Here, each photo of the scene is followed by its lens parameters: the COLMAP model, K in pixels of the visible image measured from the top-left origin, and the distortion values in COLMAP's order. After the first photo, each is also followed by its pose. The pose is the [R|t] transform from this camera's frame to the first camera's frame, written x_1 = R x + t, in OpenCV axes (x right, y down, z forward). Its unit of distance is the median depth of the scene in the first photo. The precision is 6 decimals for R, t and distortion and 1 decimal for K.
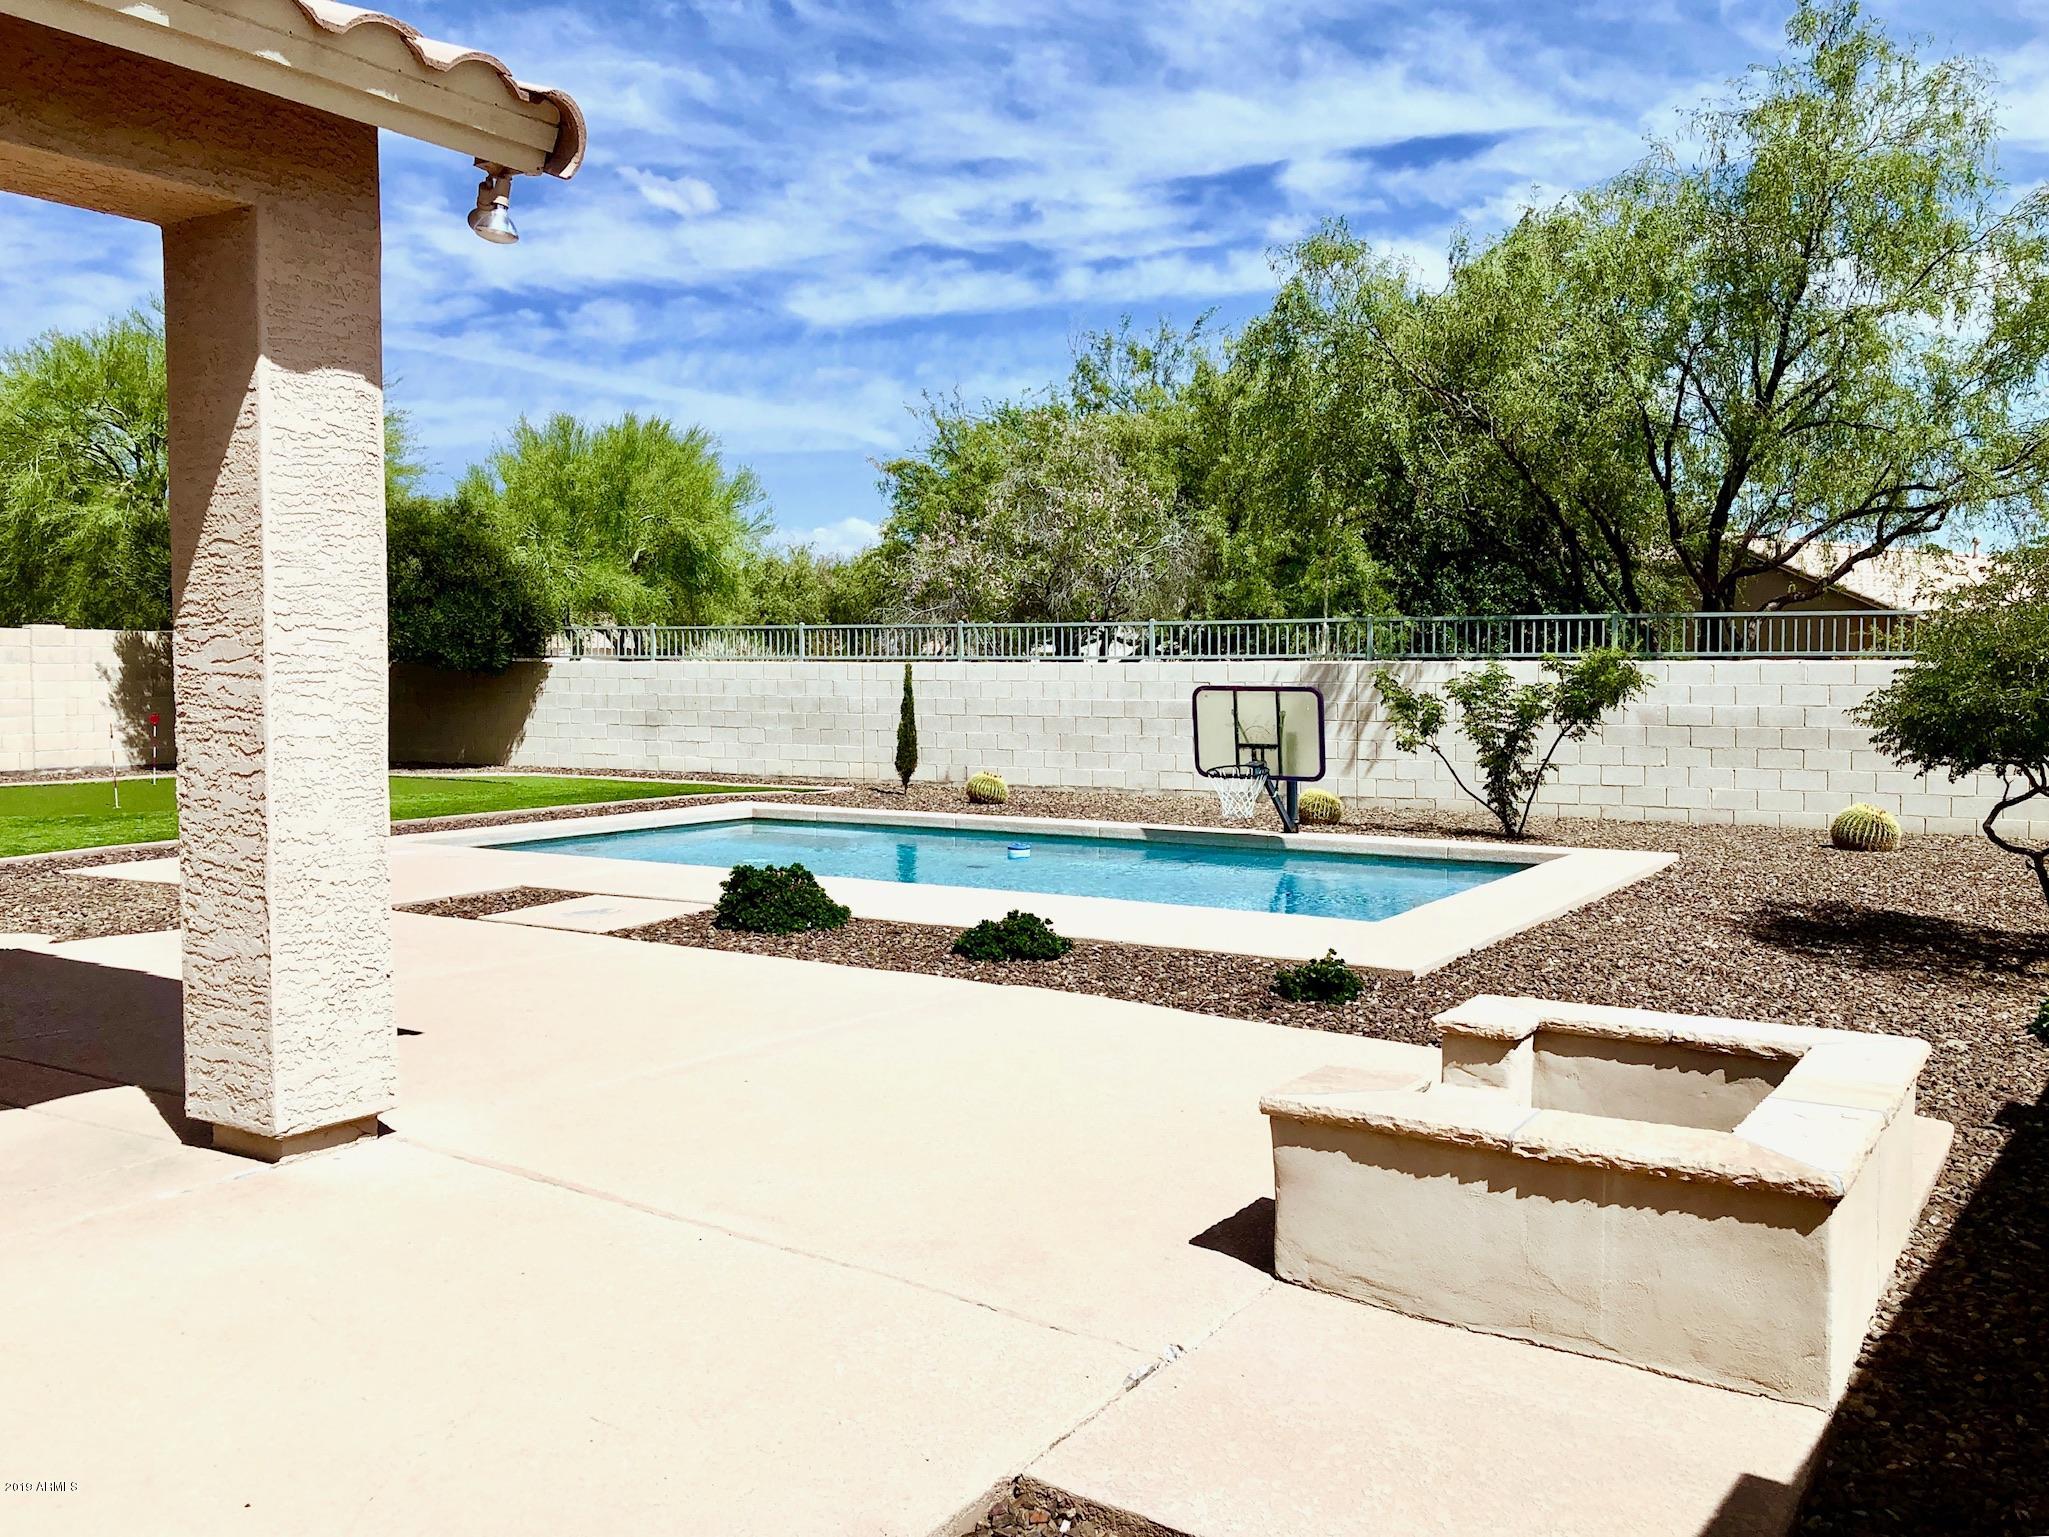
lens RADIAL K [[1704.1, 0, 1039.6], [0, 1704.1, 765.5], [0, 0, 1]] dist [0.022137, -0.009593]
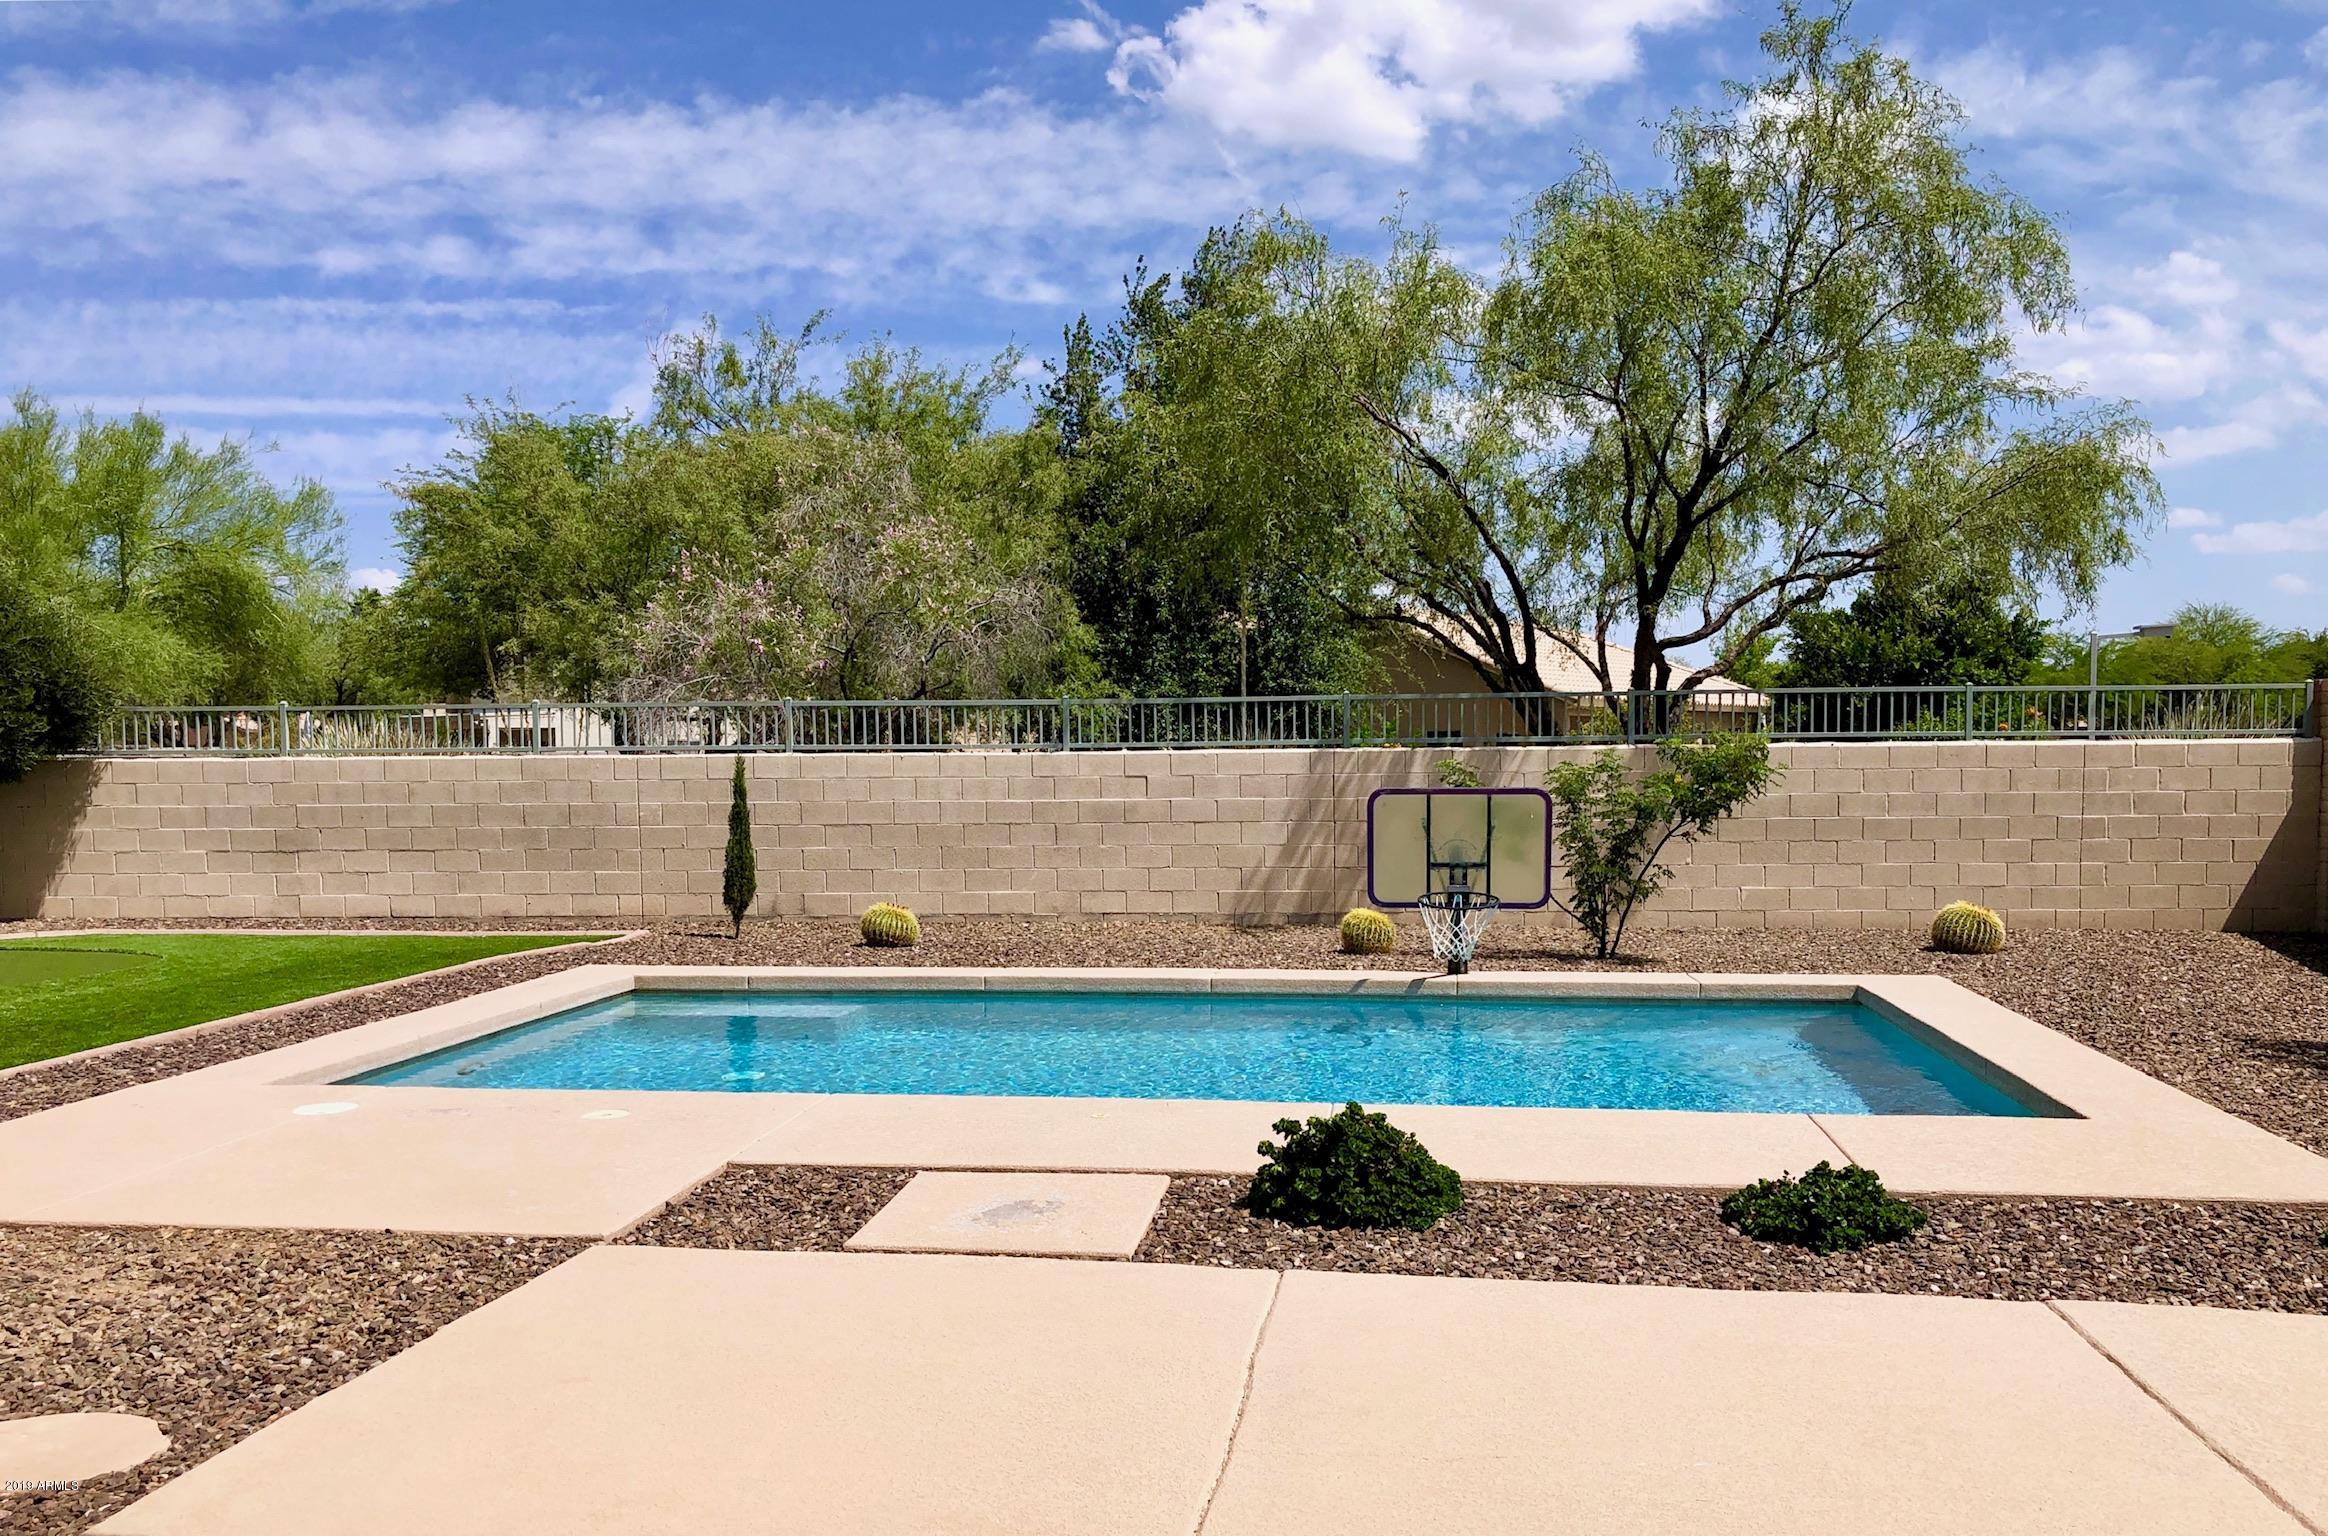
lens RADIAL K [[1866.6, 0, 1148.3], [0, 1866.6, 769.6], [0, 0, 1]] dist [-0.009867, -0.013013]
pose [[0.920678, -0.017258, 0.389942, -0.226576], [0.033768, 0.998798, -0.035524, -0.020163], [-0.388861, 0.045873, 0.920154, 0.196573]]
